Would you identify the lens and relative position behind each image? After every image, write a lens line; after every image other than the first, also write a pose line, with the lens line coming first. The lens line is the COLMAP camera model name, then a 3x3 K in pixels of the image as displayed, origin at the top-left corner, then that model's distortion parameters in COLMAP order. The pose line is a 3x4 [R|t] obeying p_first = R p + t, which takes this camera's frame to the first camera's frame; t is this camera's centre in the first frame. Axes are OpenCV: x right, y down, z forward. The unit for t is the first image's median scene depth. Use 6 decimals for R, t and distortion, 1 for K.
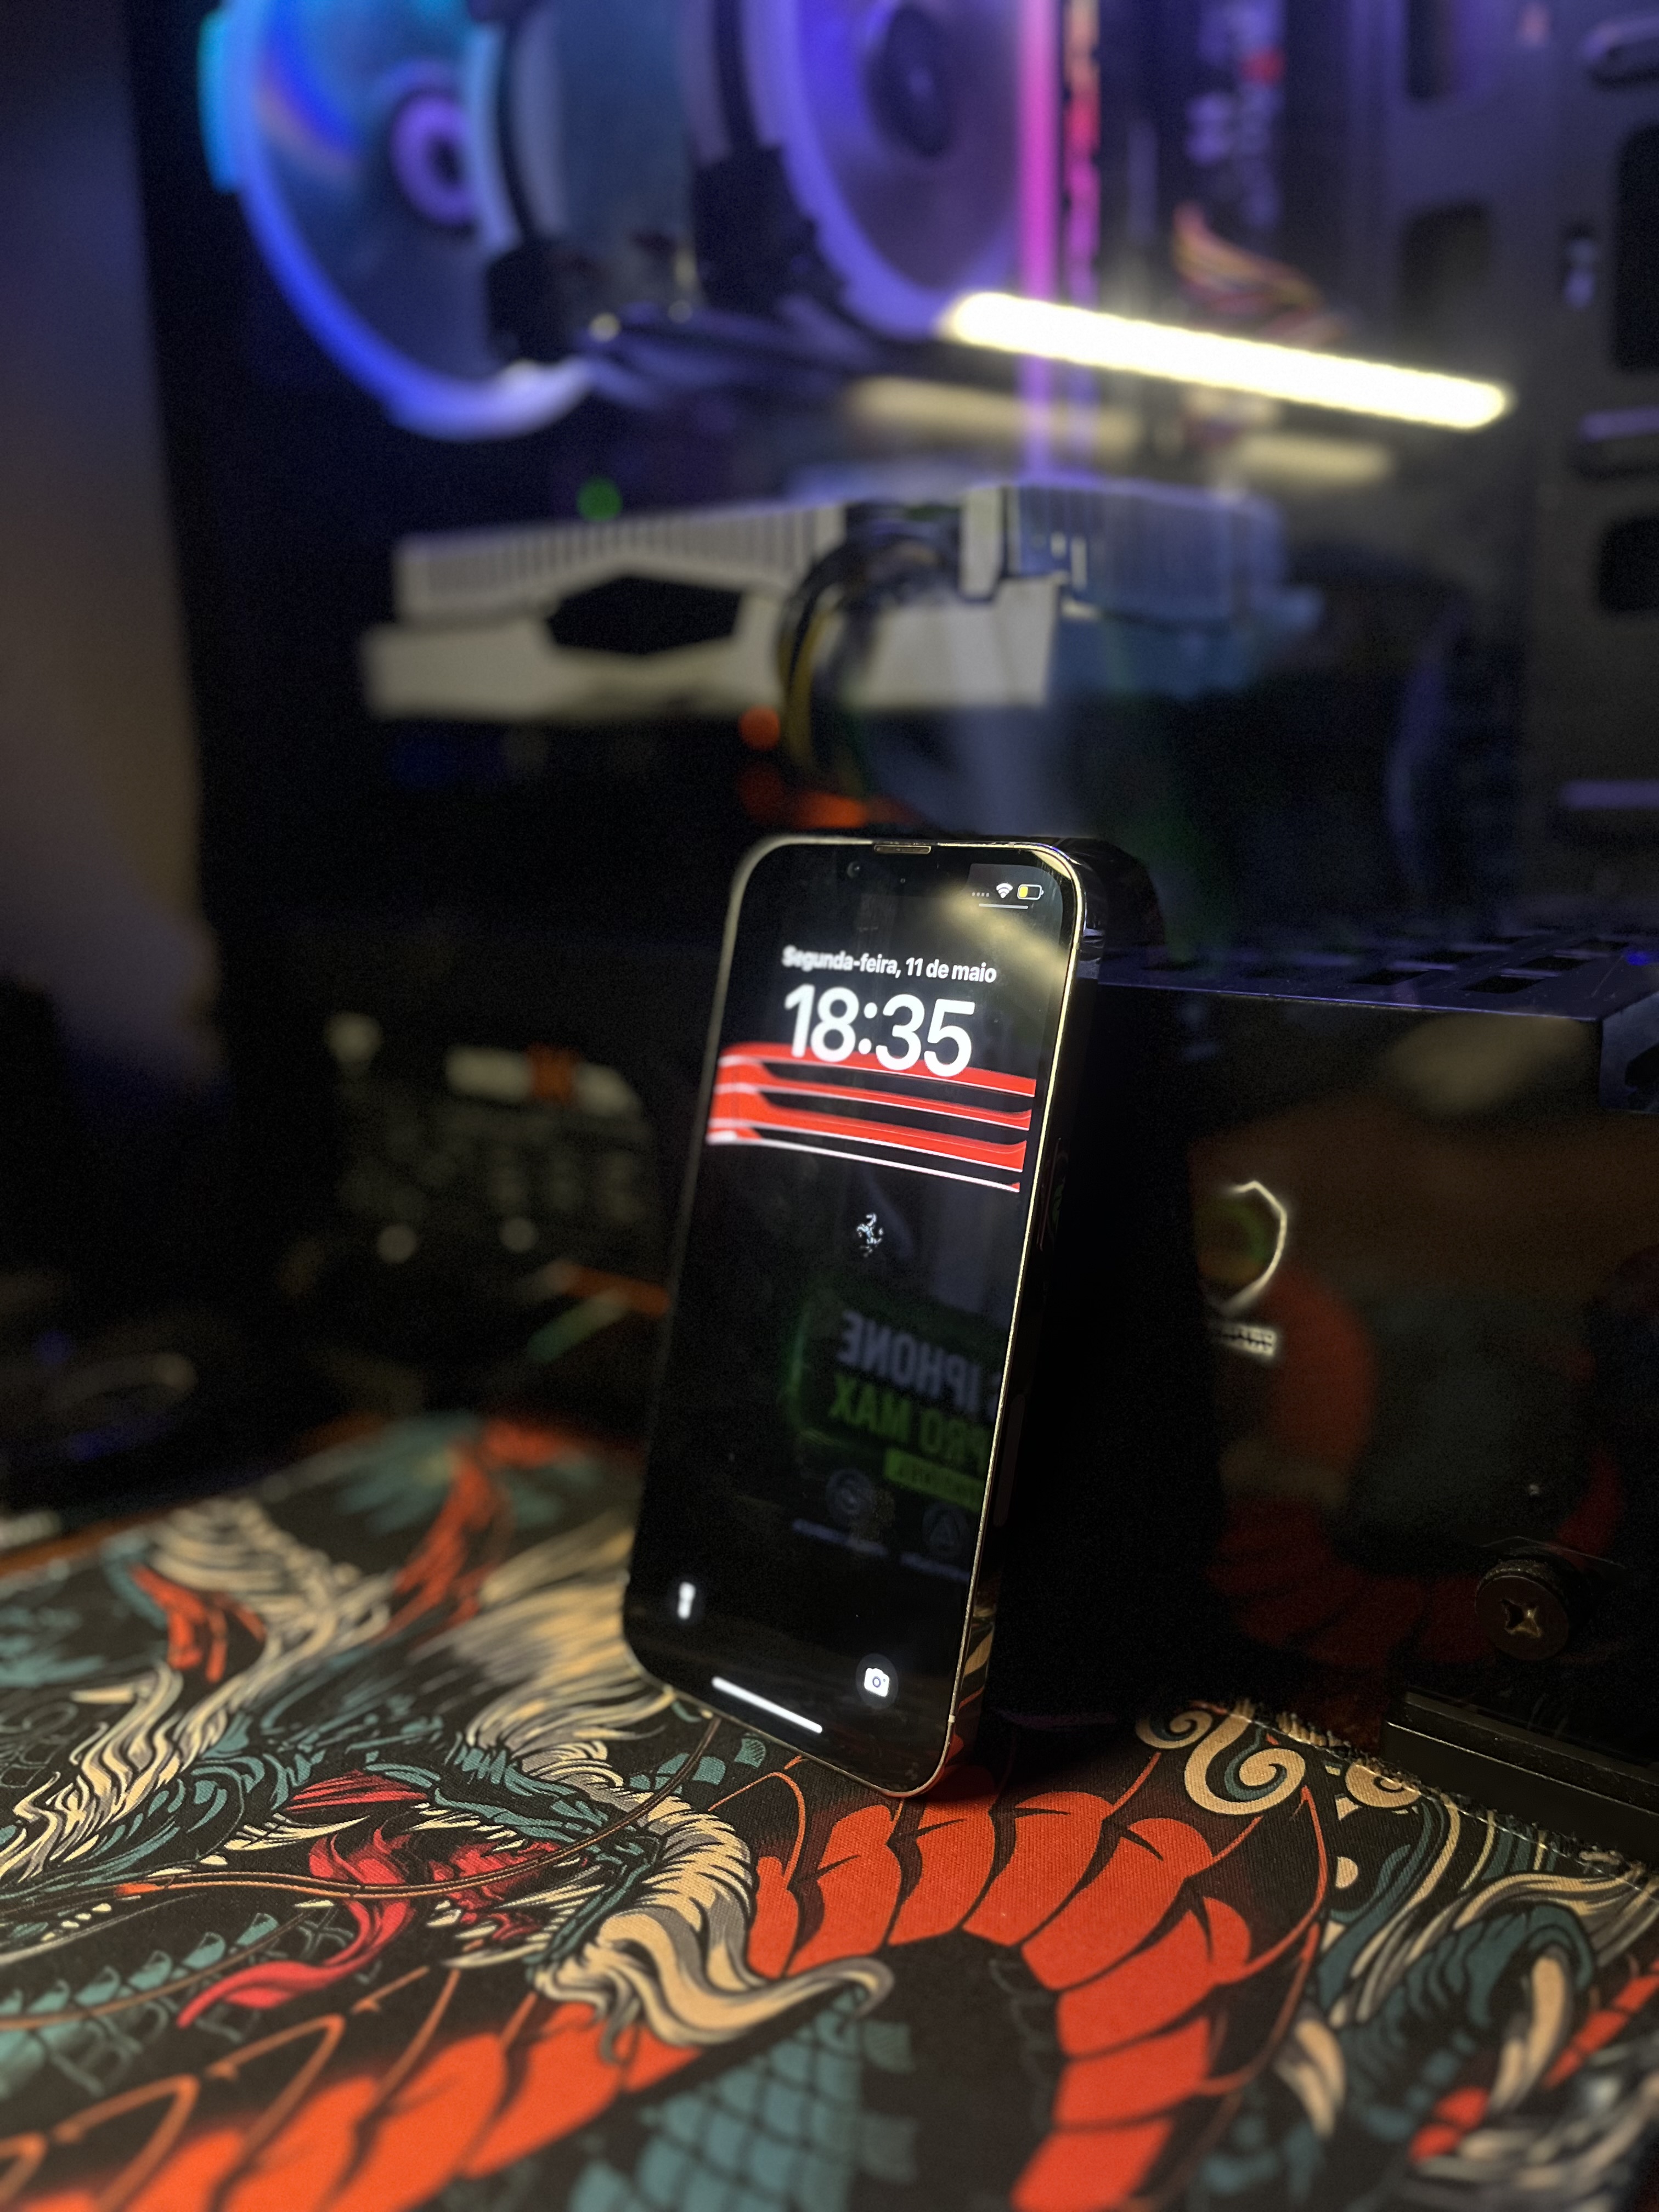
lens RADIAL K [[1664.3, 0, 818.0], [0, 1664.3, 1101.7], [0, 0, 1]] dist [0.030265, -0.062238]
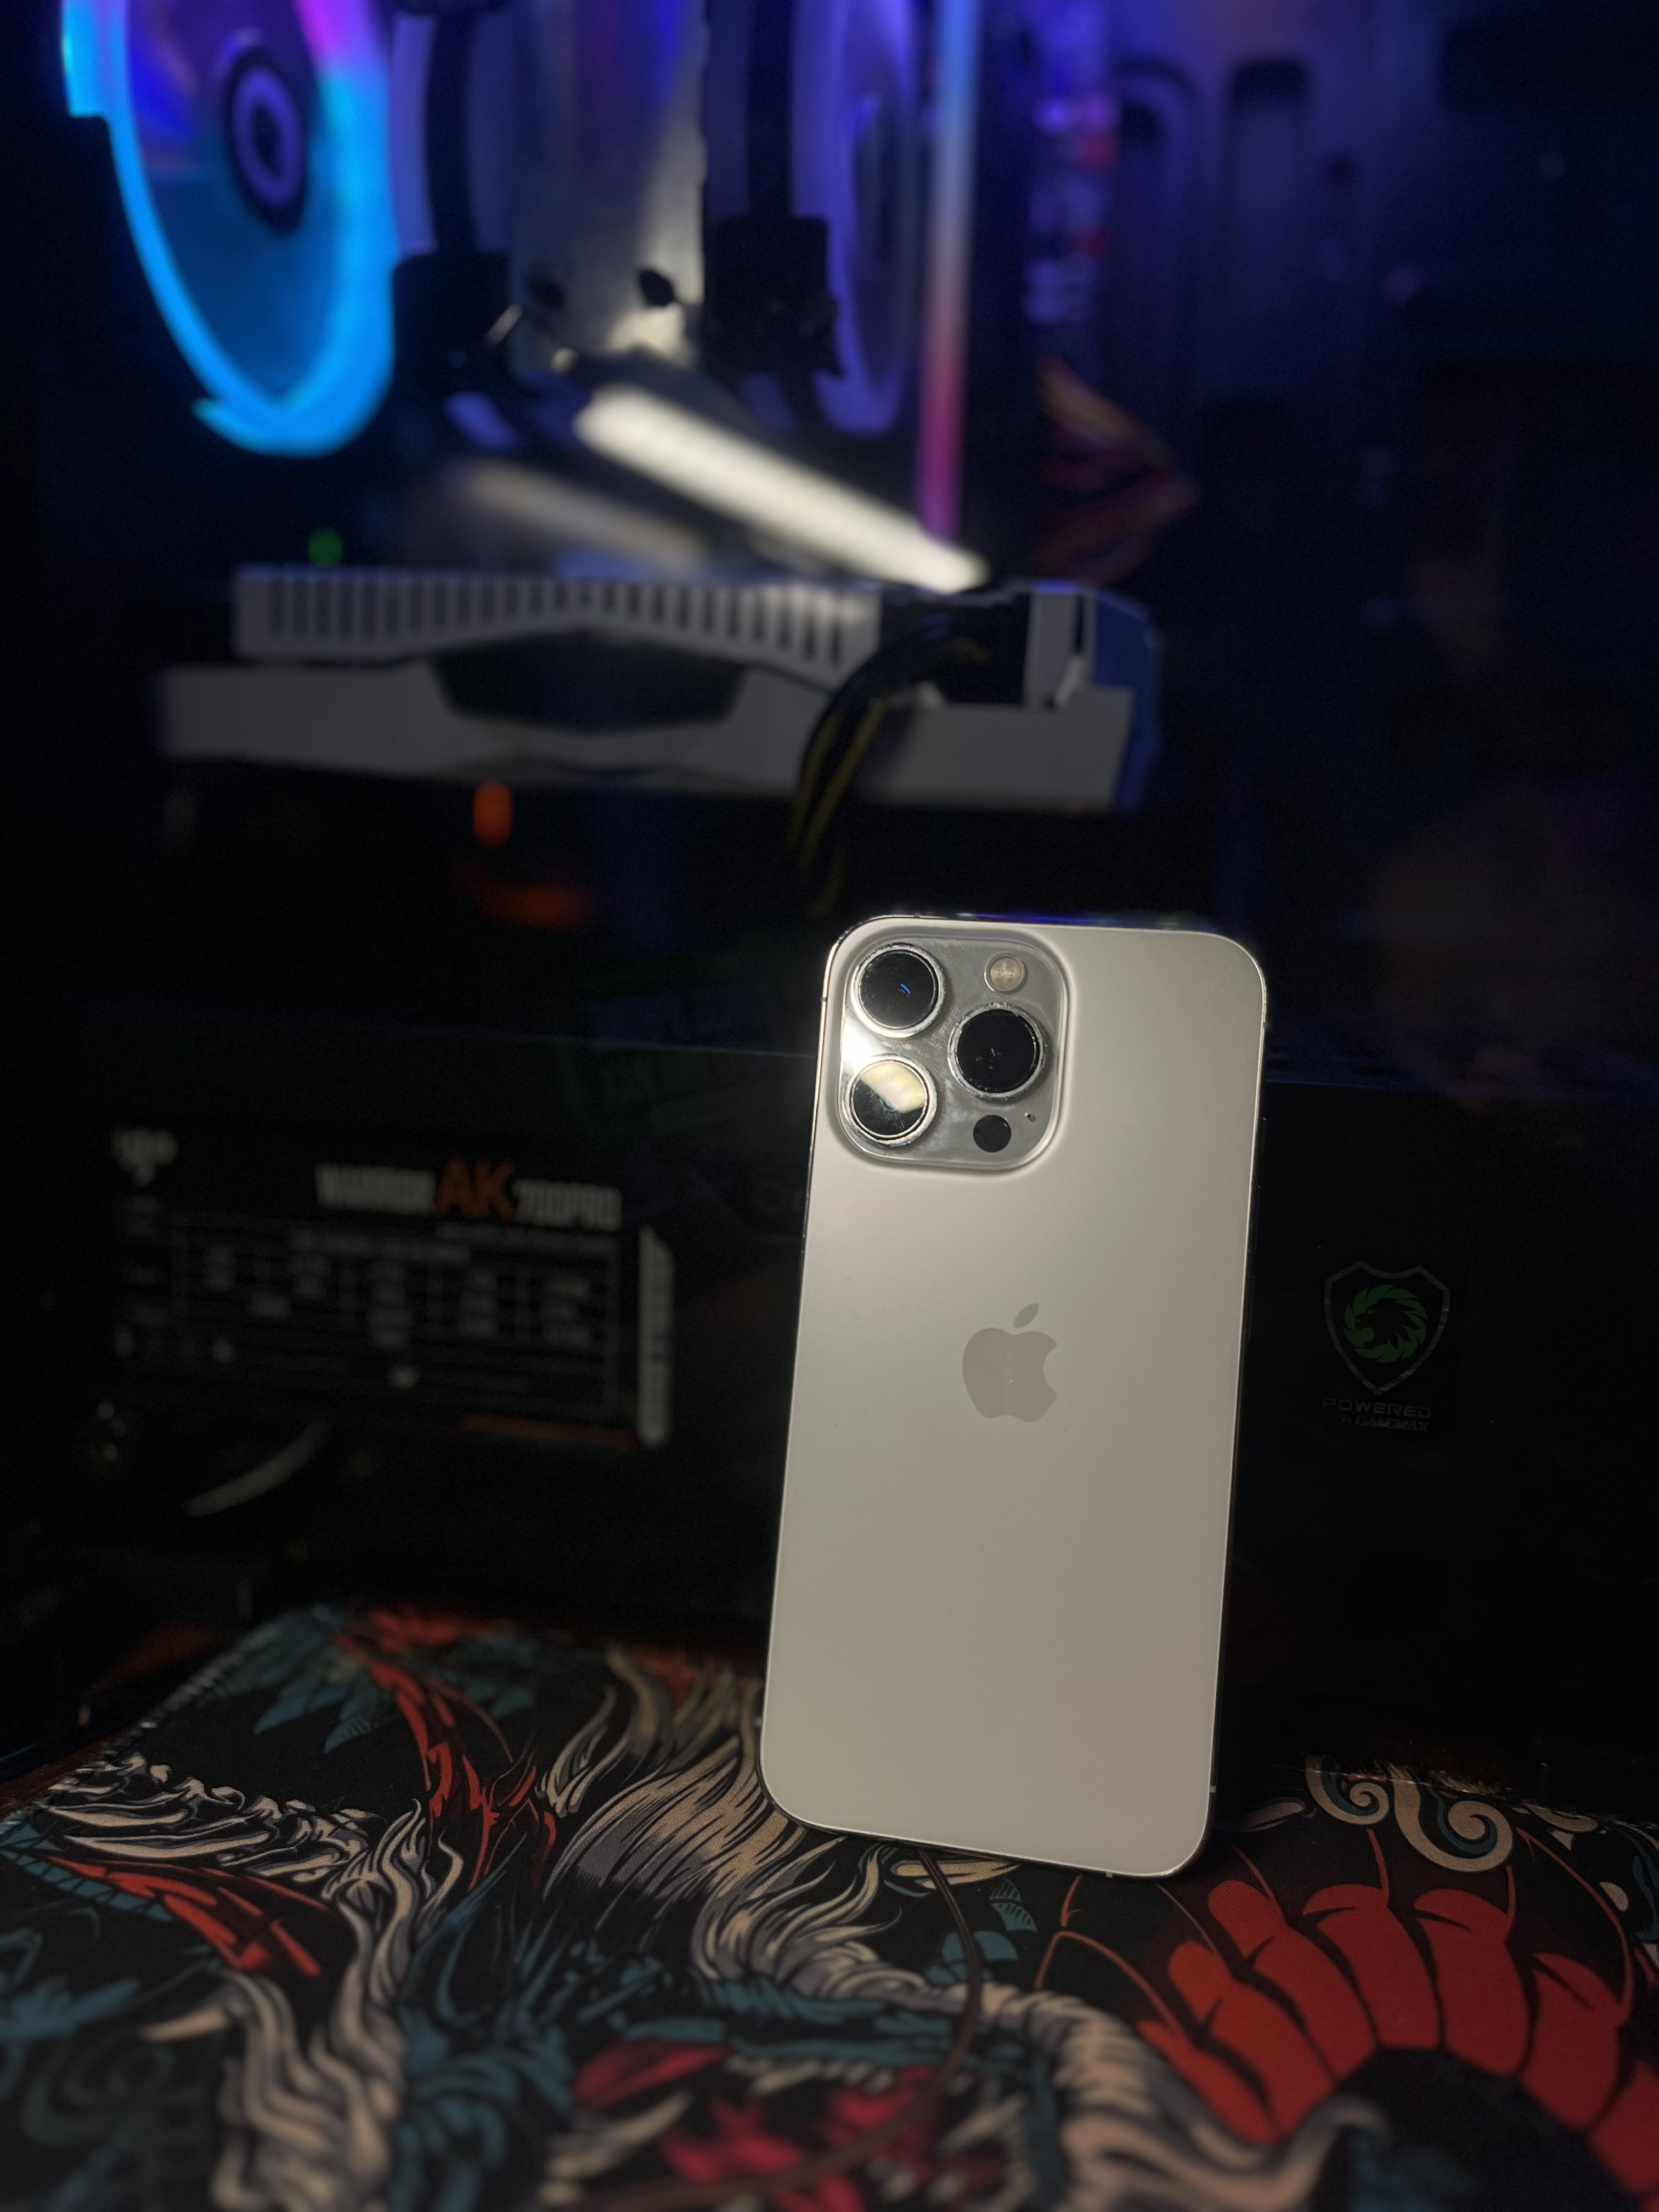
lens RADIAL K [[1664.3, 0, 832.3], [0, 1664.3, 1104.2], [0, 0, 1]] dist [0.030265, -0.062238]
pose [[0.901548, -0.003088, 0.432668, -0.508948], [0.031145, 0.997844, -0.057773, -0.004764], [-0.431557, 0.065560, 0.899700, 0.184657]]
